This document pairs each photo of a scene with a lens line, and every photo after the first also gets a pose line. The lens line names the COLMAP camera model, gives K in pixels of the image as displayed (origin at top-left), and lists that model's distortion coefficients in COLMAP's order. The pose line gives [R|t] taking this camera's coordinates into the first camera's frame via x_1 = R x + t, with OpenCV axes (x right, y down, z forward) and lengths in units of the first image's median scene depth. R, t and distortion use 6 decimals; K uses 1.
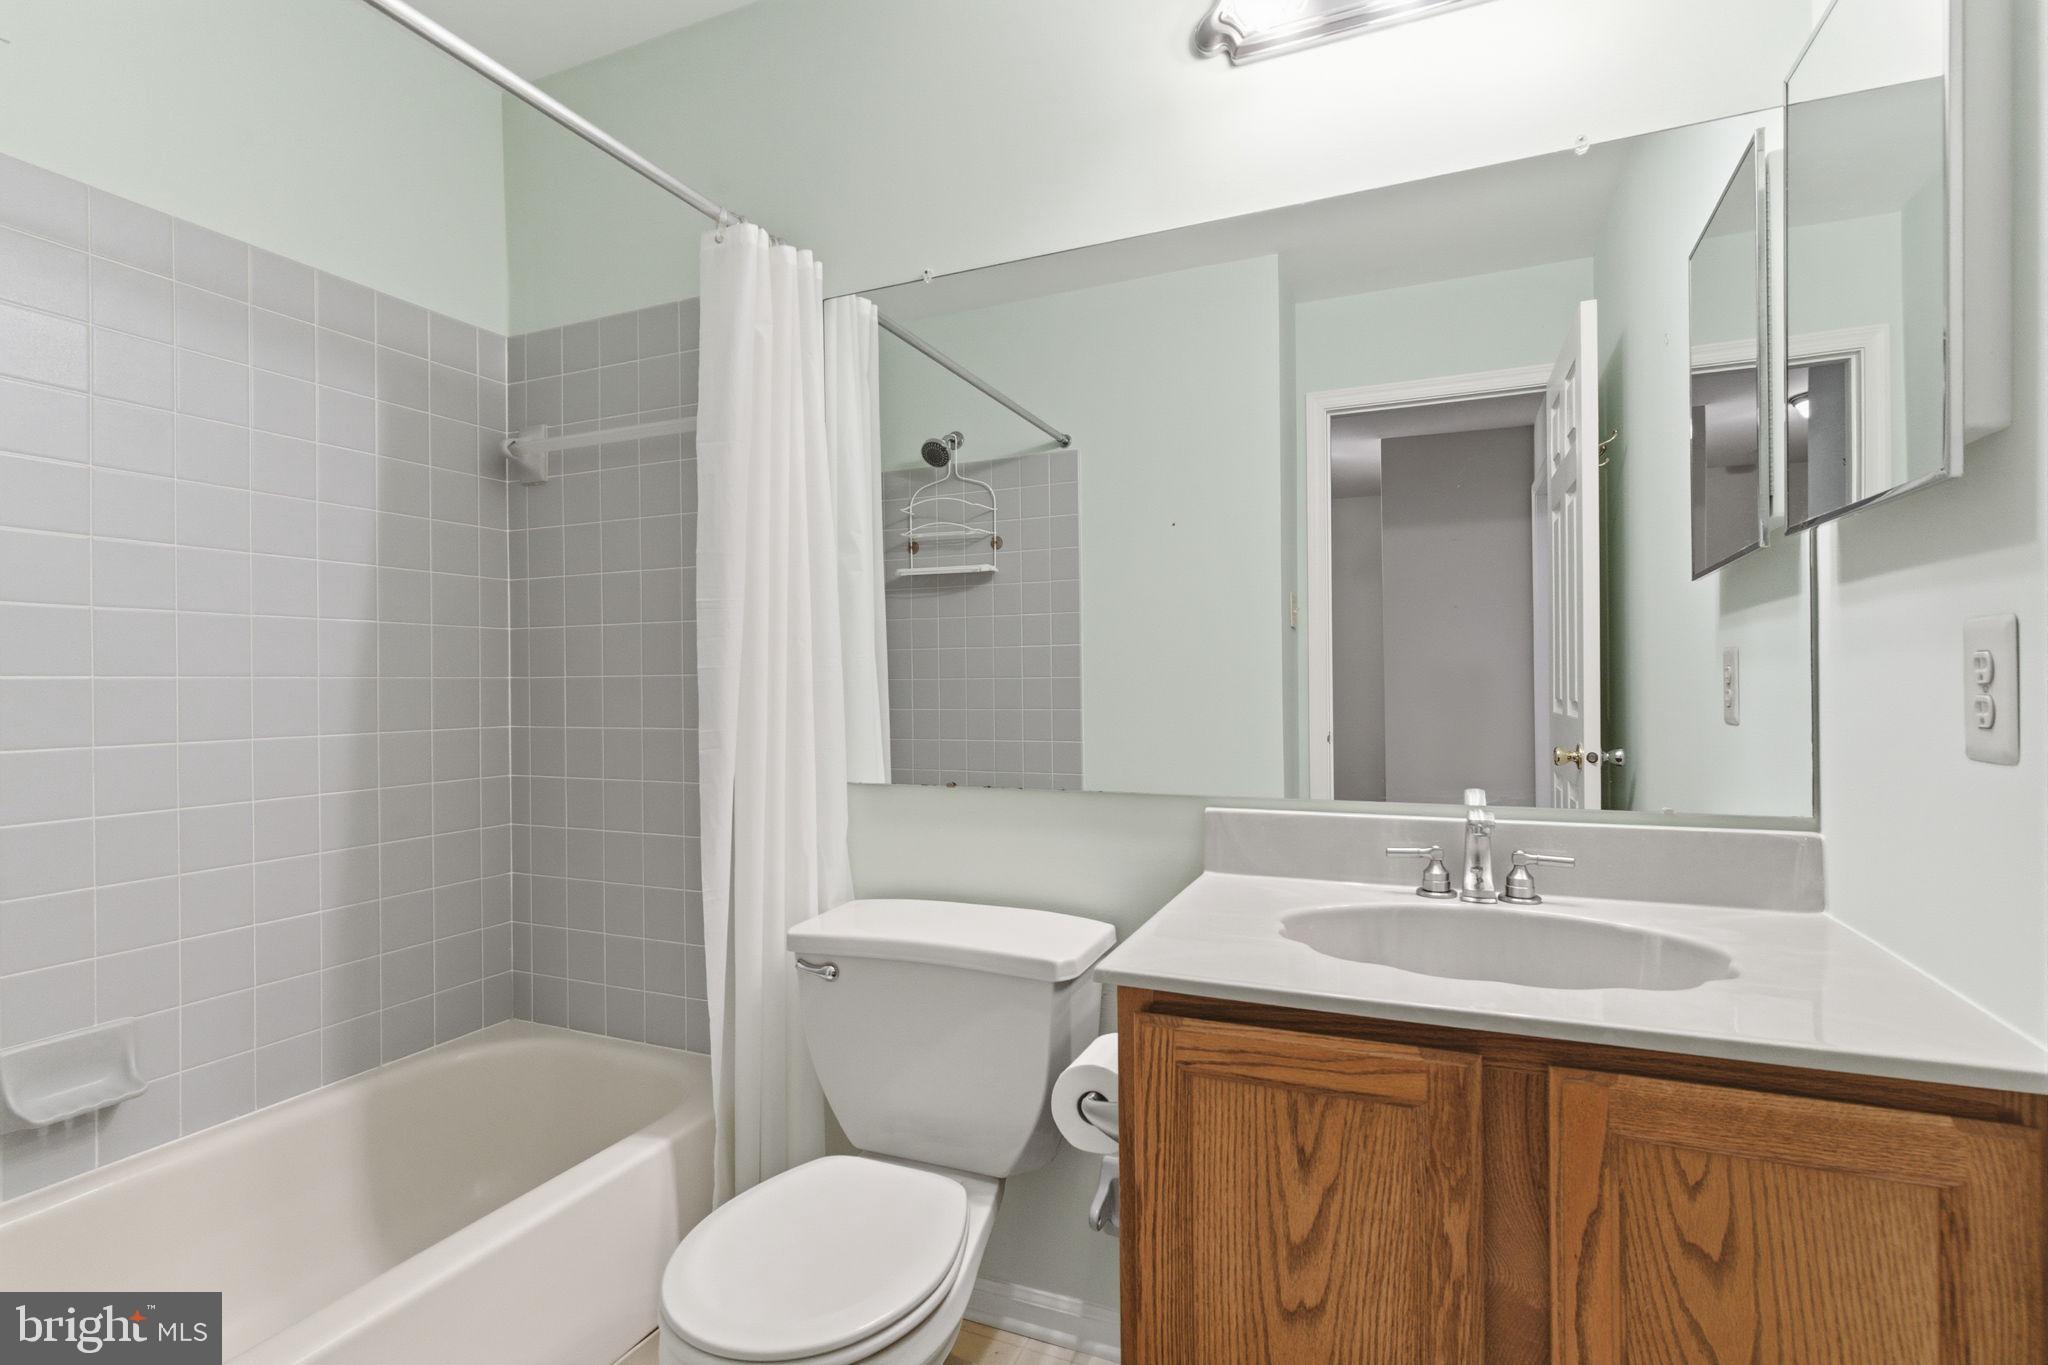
lens RADIAL K [[969.3, 0, 1024.5], [0, 969.3, 682.7], [0, 0, 1]] dist [-0.005723, 0.001687]
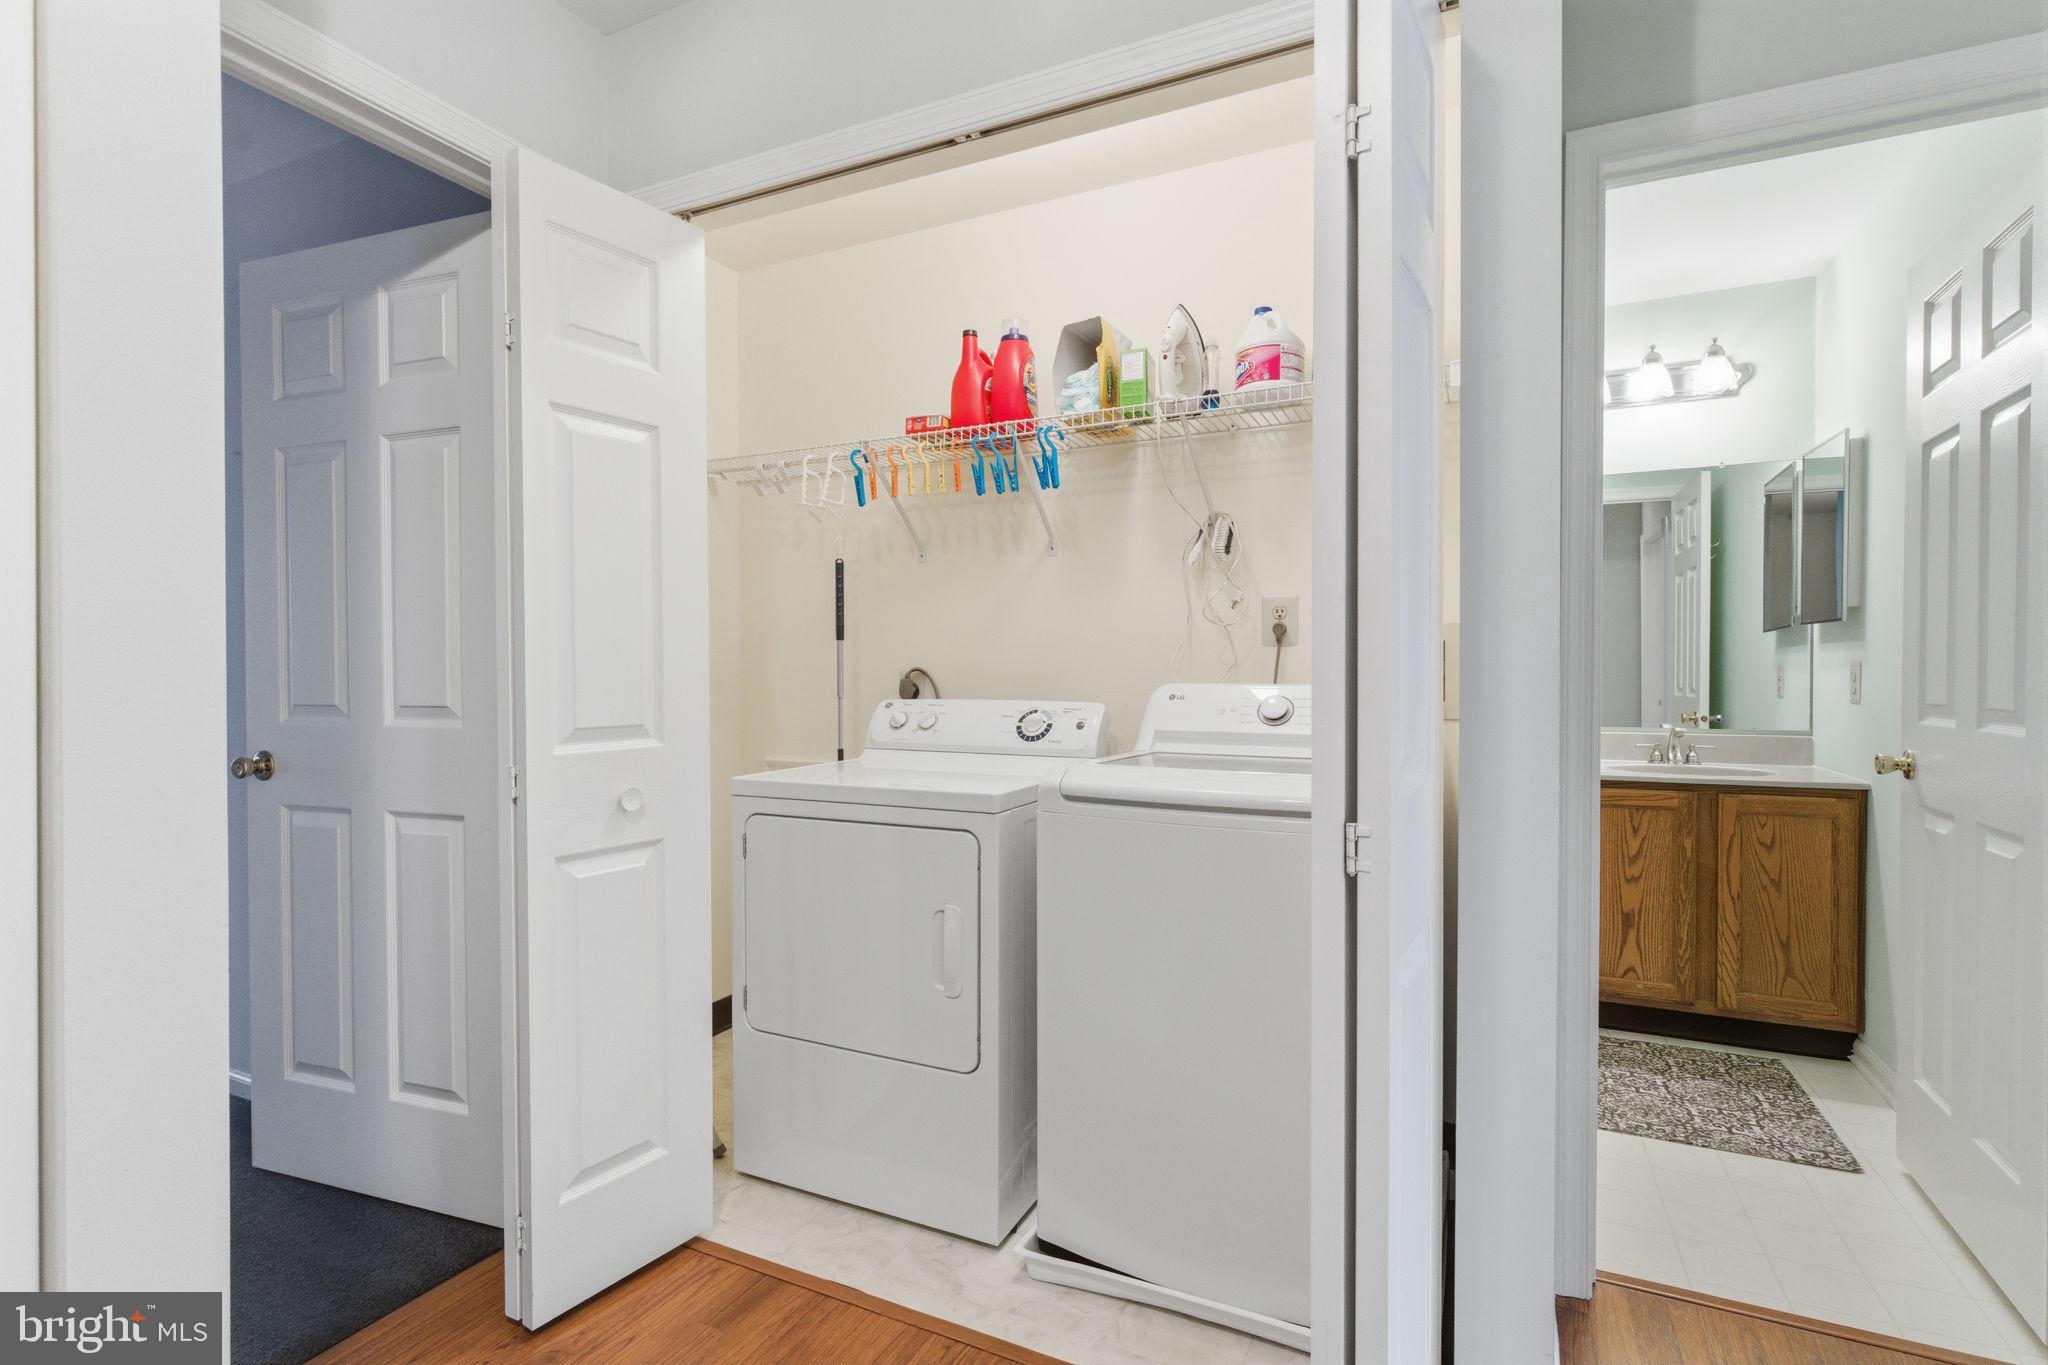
lens RADIAL K [[969.3, 0, 1024.9], [0, 969.3, 683.2], [0, 0, 1]] dist [-0.005723, 0.001687]
pose [[0.999142, 0.011020, -0.039931, -1.557729], [-0.010491, 0.999854, 0.013453, -0.004011], [0.040074, -0.013022, 0.999112, -2.193545]]
